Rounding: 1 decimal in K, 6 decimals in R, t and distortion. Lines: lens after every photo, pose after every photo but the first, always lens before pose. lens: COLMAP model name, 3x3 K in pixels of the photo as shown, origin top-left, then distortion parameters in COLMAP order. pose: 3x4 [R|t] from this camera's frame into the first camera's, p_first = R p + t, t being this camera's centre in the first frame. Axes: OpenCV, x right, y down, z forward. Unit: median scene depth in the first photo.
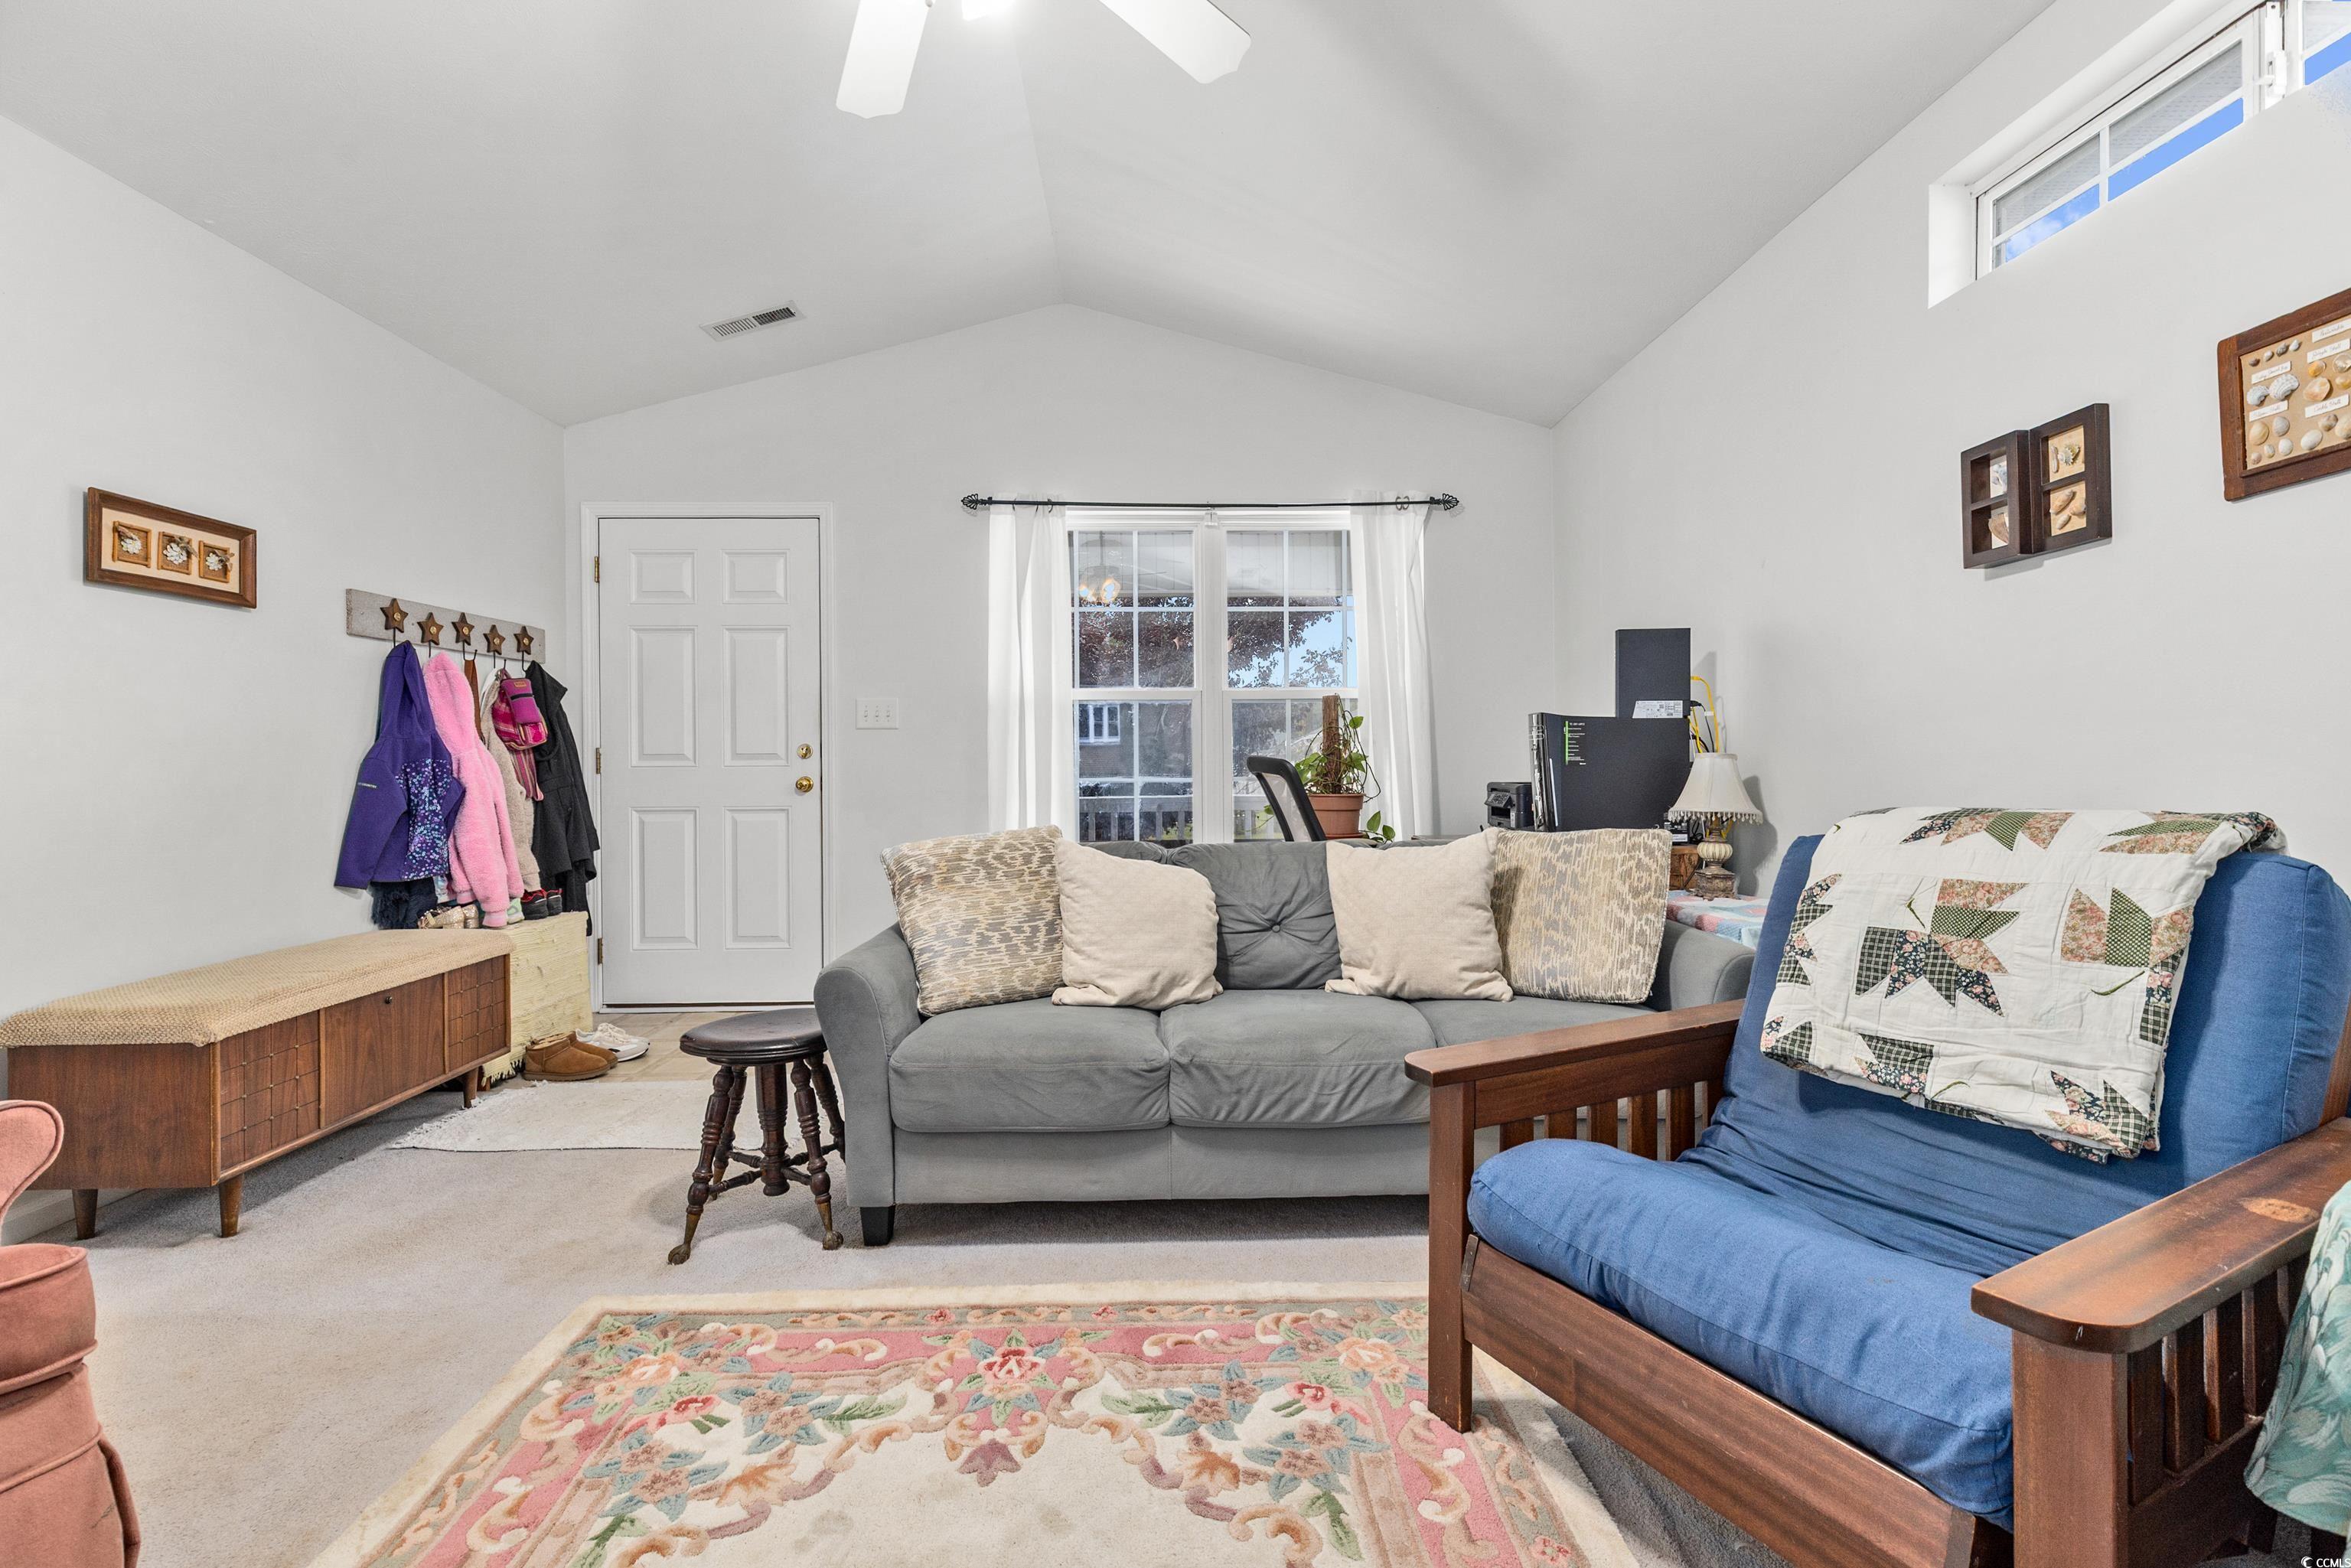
lens RADIAL K [[1053.6, 0, 1177.2], [0, 1053.6, 767.2], [0, 0, 1]] dist [-0.000168, -0.000042]
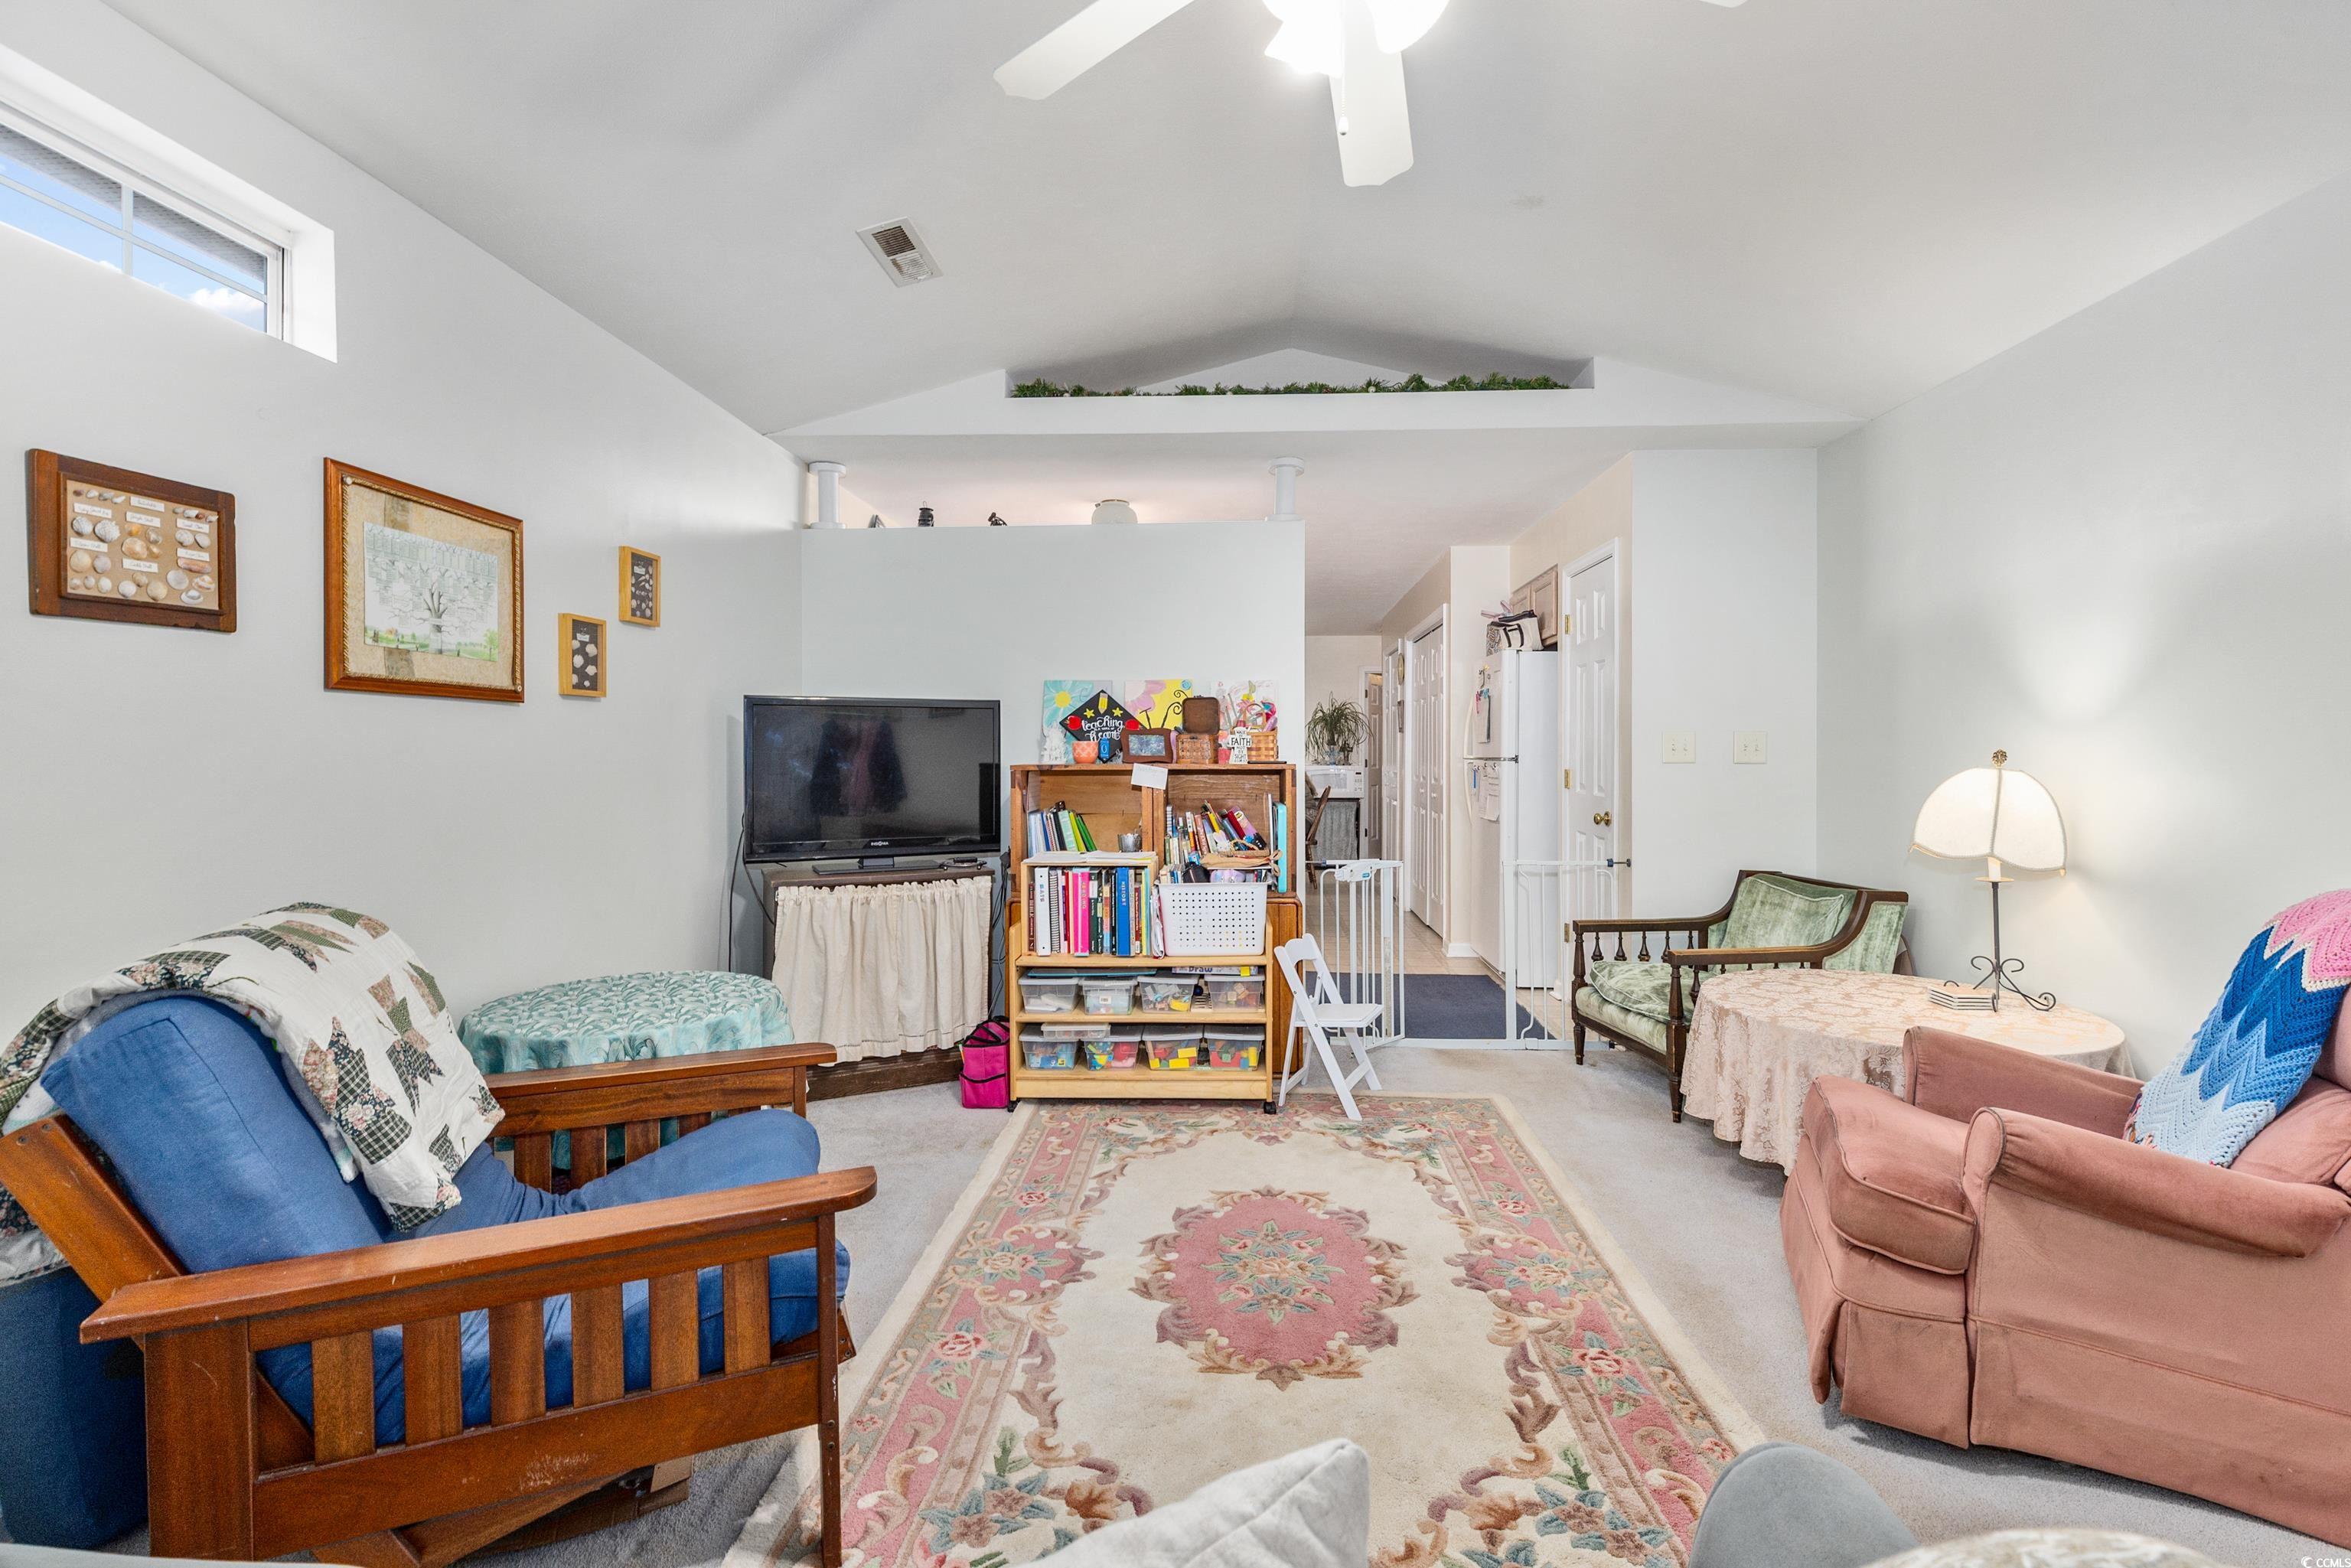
lens RADIAL K [[1053.6, 0, 1178.5], [0, 1053.6, 769.7], [0, 0, 1]] dist [-0.000168, -0.000042]
pose [[-0.996976, 0.005610, 0.077502, -0.153377], [0.006661, 0.999889, 0.013311, -0.125108], [-0.077418, 0.013787, -0.996903, 2.109357]]
